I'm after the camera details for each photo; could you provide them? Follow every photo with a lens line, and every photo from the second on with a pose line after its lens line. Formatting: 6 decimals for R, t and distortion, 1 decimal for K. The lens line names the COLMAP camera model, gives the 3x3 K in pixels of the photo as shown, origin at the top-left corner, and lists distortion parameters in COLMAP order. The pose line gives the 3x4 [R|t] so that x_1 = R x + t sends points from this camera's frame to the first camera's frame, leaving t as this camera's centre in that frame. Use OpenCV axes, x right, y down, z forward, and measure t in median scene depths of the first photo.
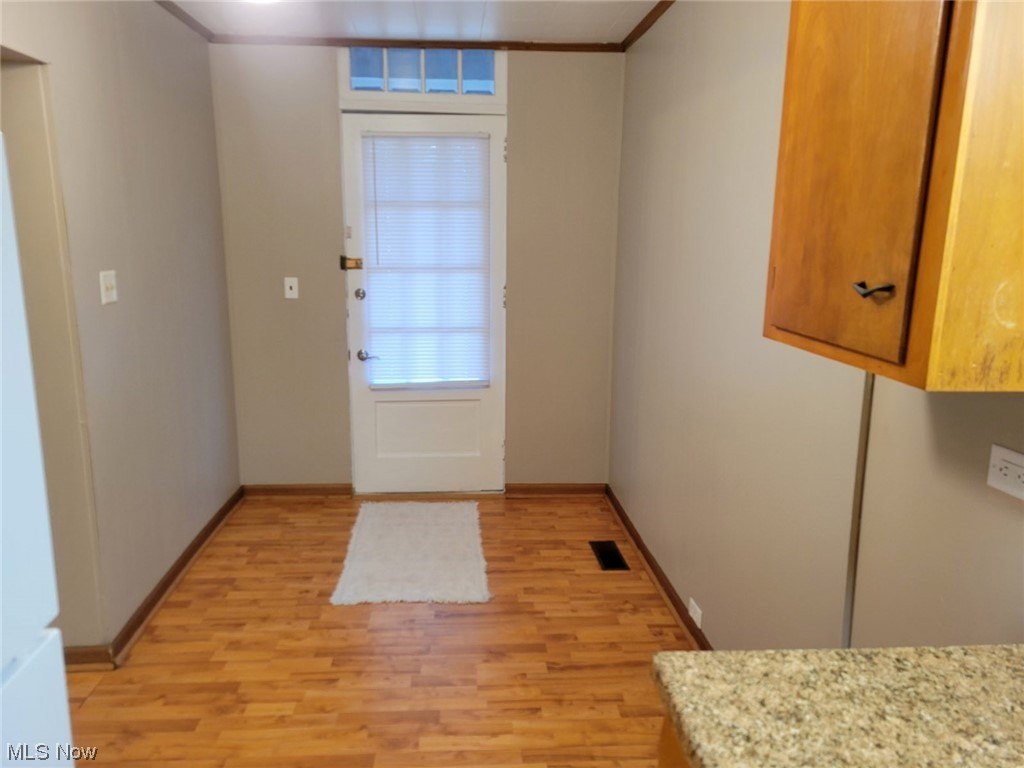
lens RADIAL K [[759.1, 0, 500.7], [0, 759.1, 377.3], [0, 0, 1]] dist [0.071064, -0.048253]
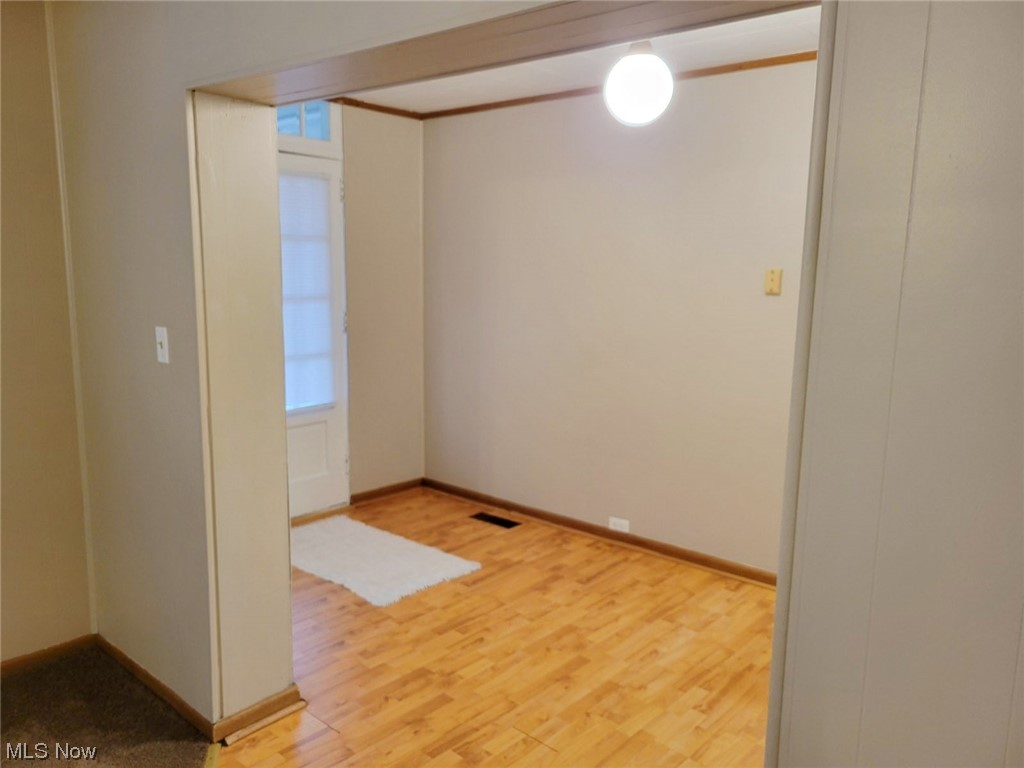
lens RADIAL K [[777.9, 0, 512.0], [0, 777.9, 384.0], [0, 0, 1]] dist [0.007017, 0.000032]
pose [[0.701144, -0.106961, 0.704951, -0.846894], [0.125024, 0.991809, 0.026137, -0.024320], [-0.701973, 0.069810, 0.708774, 0.060944]]
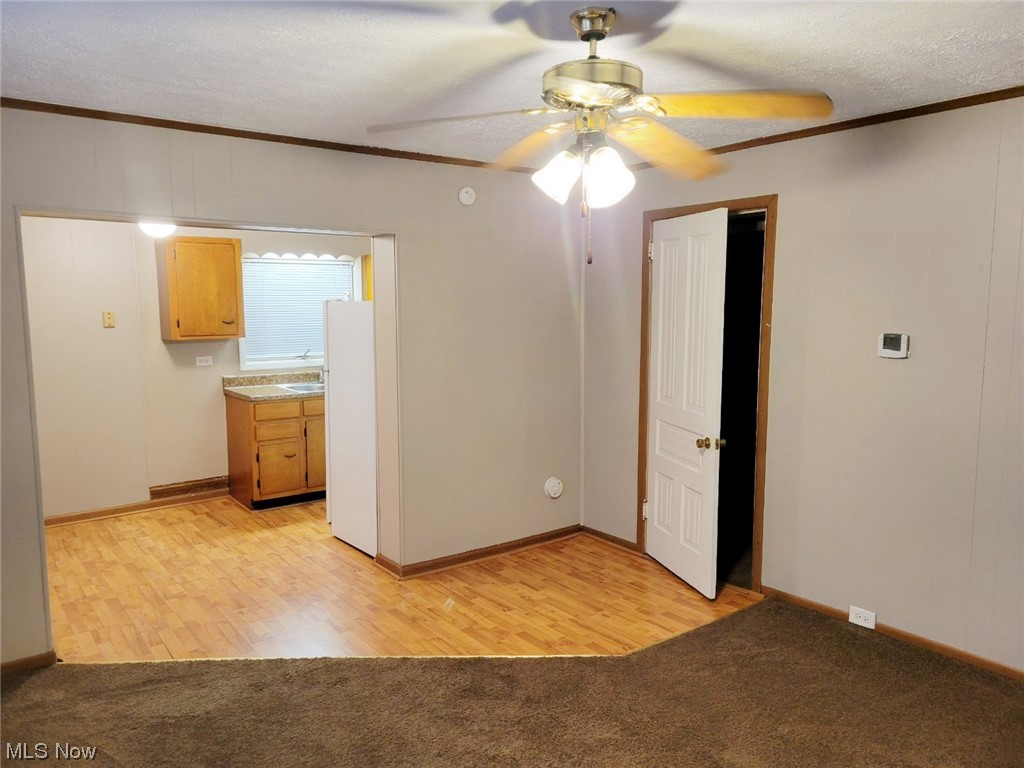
lens RADIAL K [[777.9, 0, 512.0], [0, 777.9, 384.0], [0, 0, 1]] dist [0.007017, 0.000032]
pose [[-0.560454, -0.101913, 0.821891, -1.785711], [0.156714, 0.961420, 0.226079, -0.214562], [-0.813223, 0.255509, -0.522860, 0.819753]]
